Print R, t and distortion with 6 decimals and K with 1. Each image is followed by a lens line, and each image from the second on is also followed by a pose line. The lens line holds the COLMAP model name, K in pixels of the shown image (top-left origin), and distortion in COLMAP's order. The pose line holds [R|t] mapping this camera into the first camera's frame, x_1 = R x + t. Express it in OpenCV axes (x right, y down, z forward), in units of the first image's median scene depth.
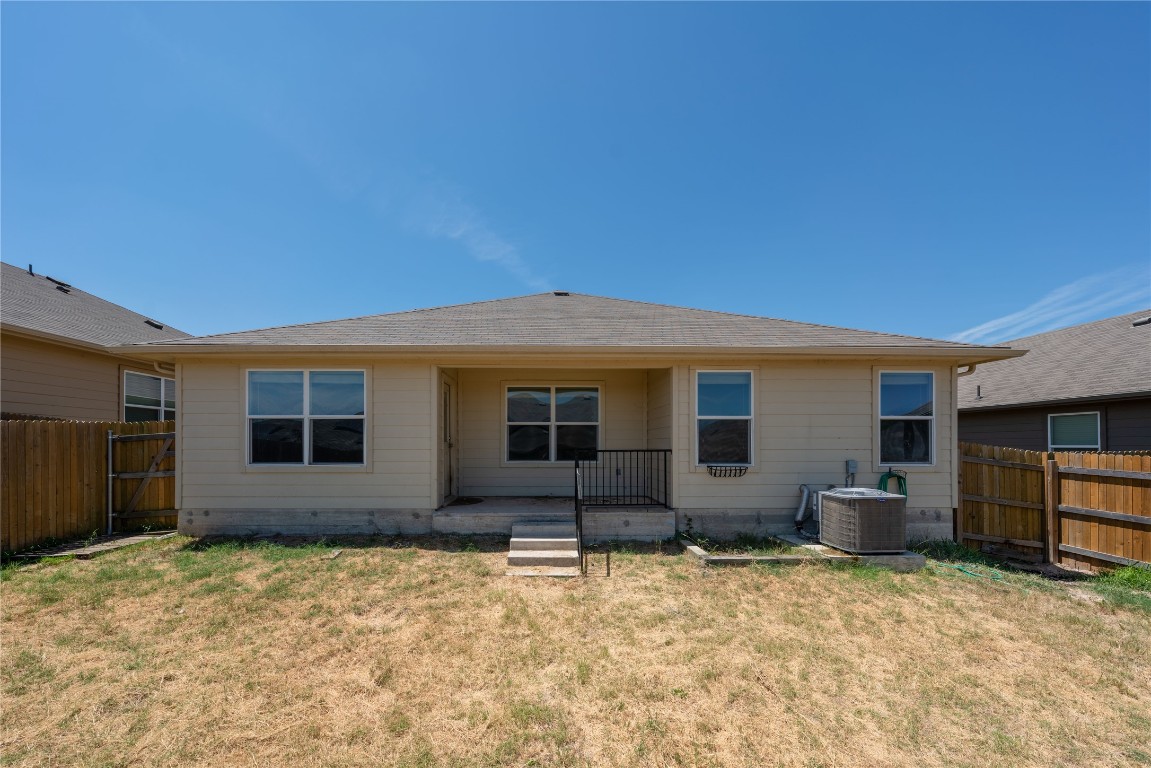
lens RADIAL K [[415.9, 0, 569.9], [0, 415.9, 437.1], [0, 0, 1]] dist [-0.001096, 0.000118]
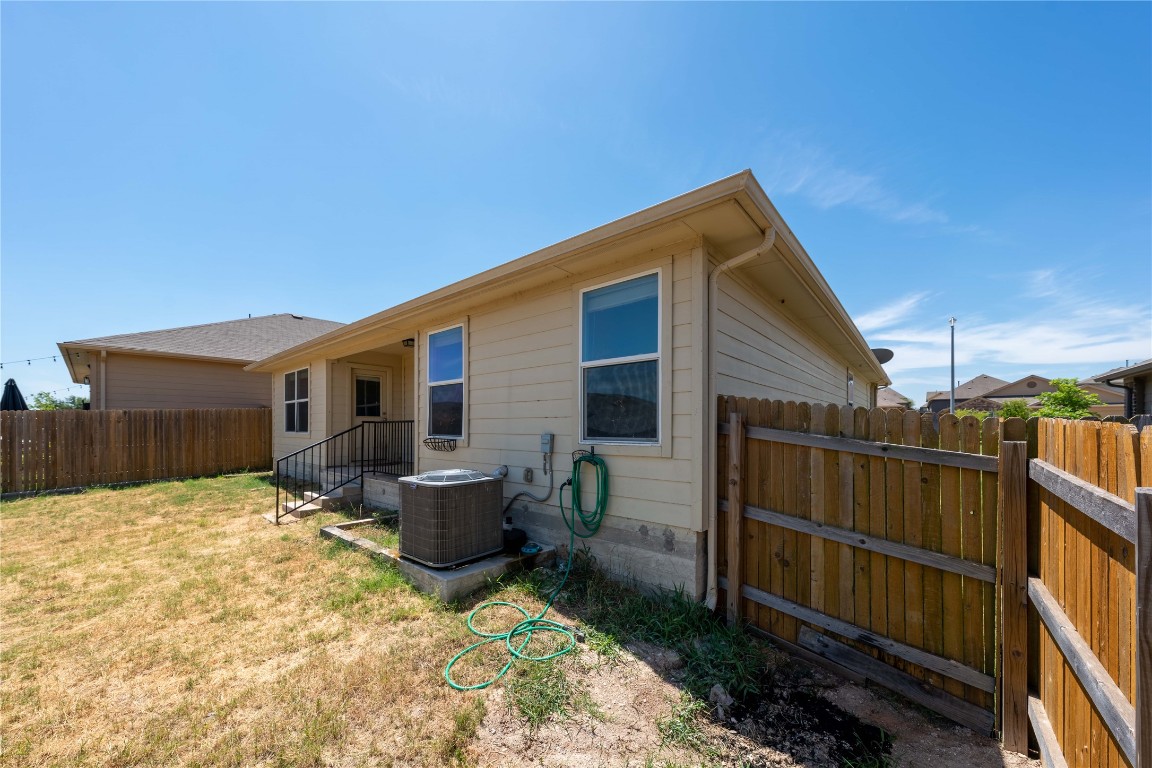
lens RADIAL K [[416.2, 0, 583.7], [0, 416.2, 424.4], [0, 0, 1]] dist [-0.001096, 0.000118]
pose [[0.744118, -0.004304, -0.668034, 1.174296], [0.017068, 0.999775, 0.012571, 0.033440], [0.667830, -0.020757, 0.744024, 0.544881]]
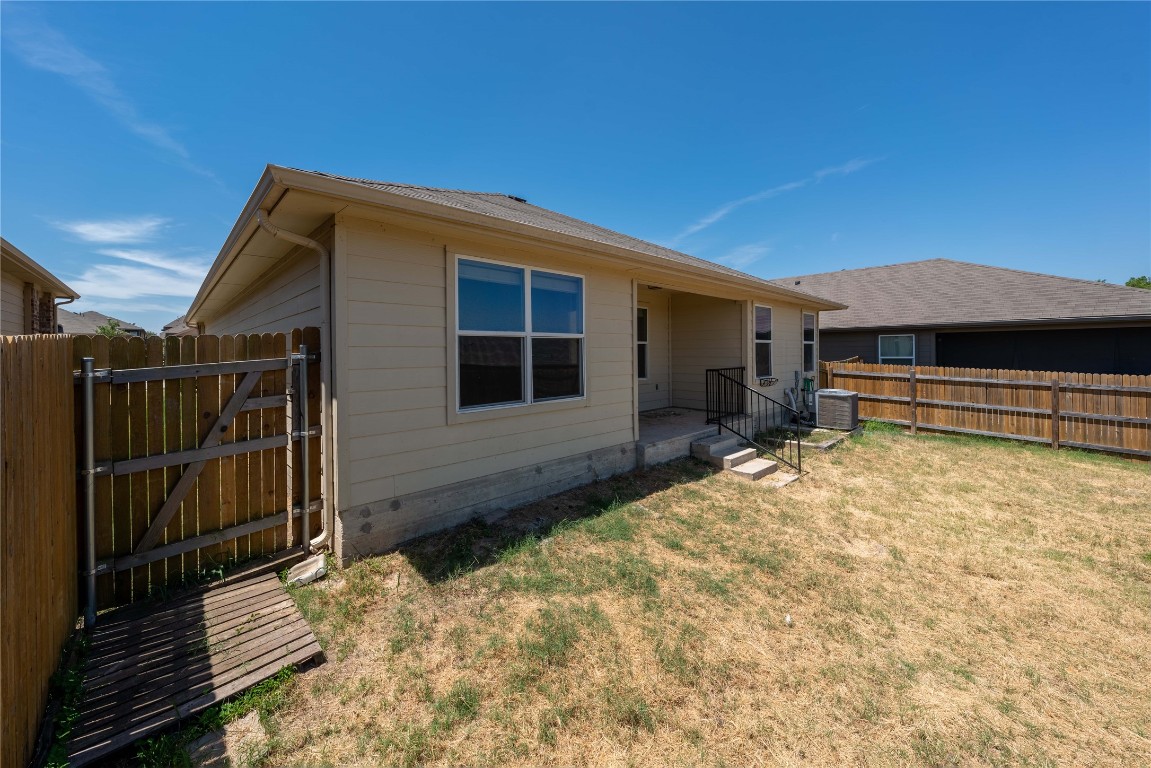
lens RADIAL K [[415.9, 0, 508.9], [0, 415.9, 350.5], [0, 0, 1]] dist [-0.001096, 0.000118]
pose [[0.778135, -0.005943, 0.628069, -1.086742], [-0.008312, 0.999770, 0.019758, -0.036257], [-0.628042, -0.020595, 0.777907, 0.466496]]
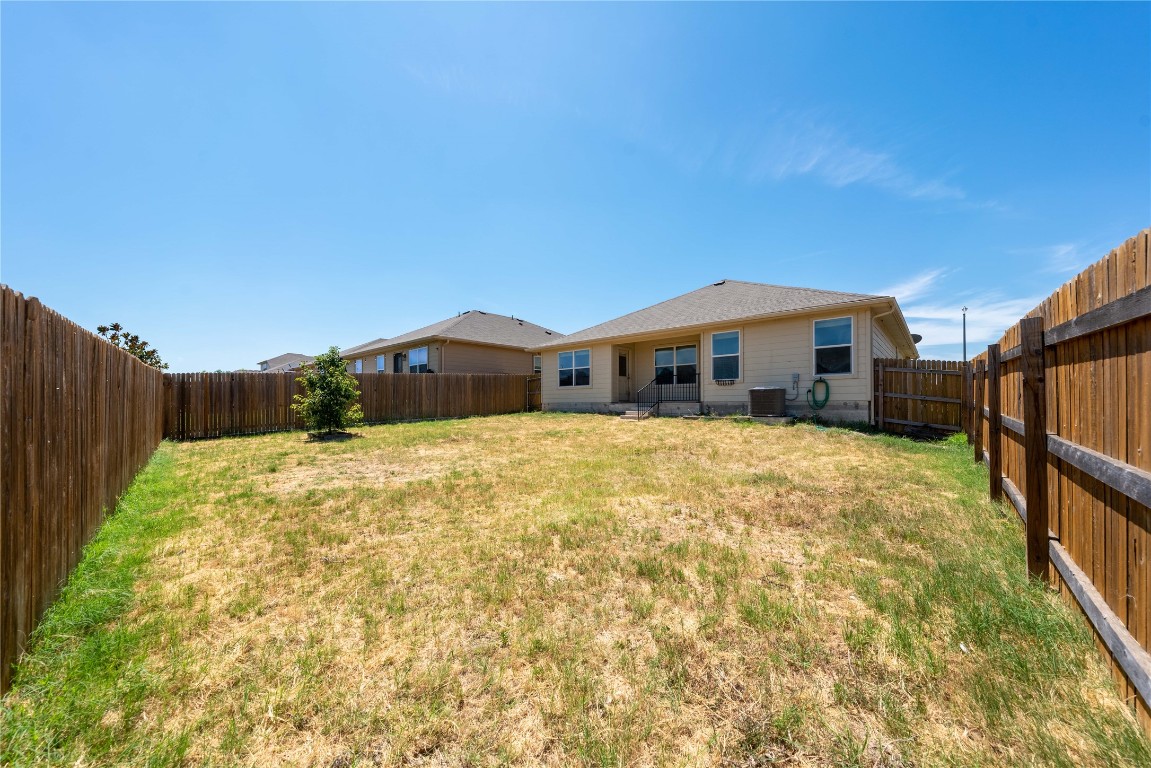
lens RADIAL K [[415.9, 0, 580.4], [0, 415.9, 397.7], [0, 0, 1]] dist [-0.001096, 0.000118]
pose [[0.722398, -0.014739, -0.691321, 1.241786], [0.020062, 0.999799, -0.000353, 0.139355], [0.691187, -0.013614, 0.722548, -0.906280]]
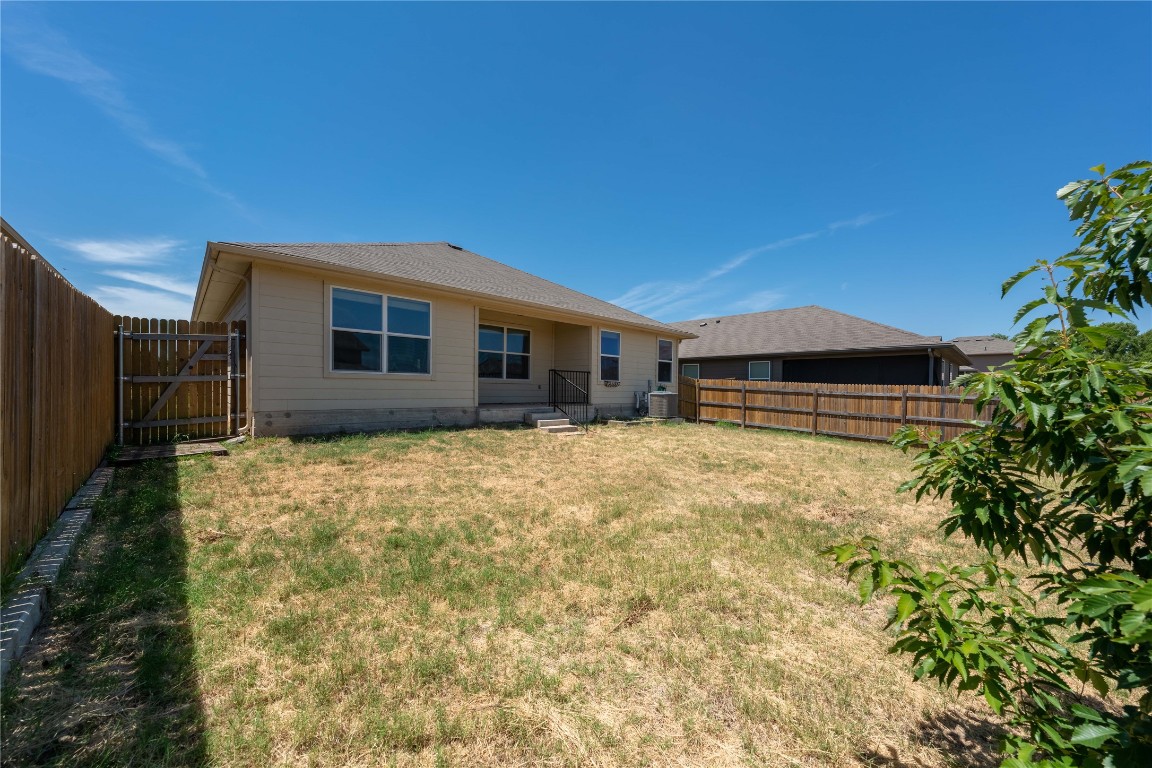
lens RADIAL K [[416.2, 0, 571.4], [0, 416.2, 390.1], [0, 0, 1]] dist [-0.001096, 0.000118]
pose [[0.734031, 0.007189, 0.679077, -1.048165], [-0.030904, 0.999262, 0.022825, 0.071122], [-0.678412, -0.037740, 0.733712, -0.275713]]
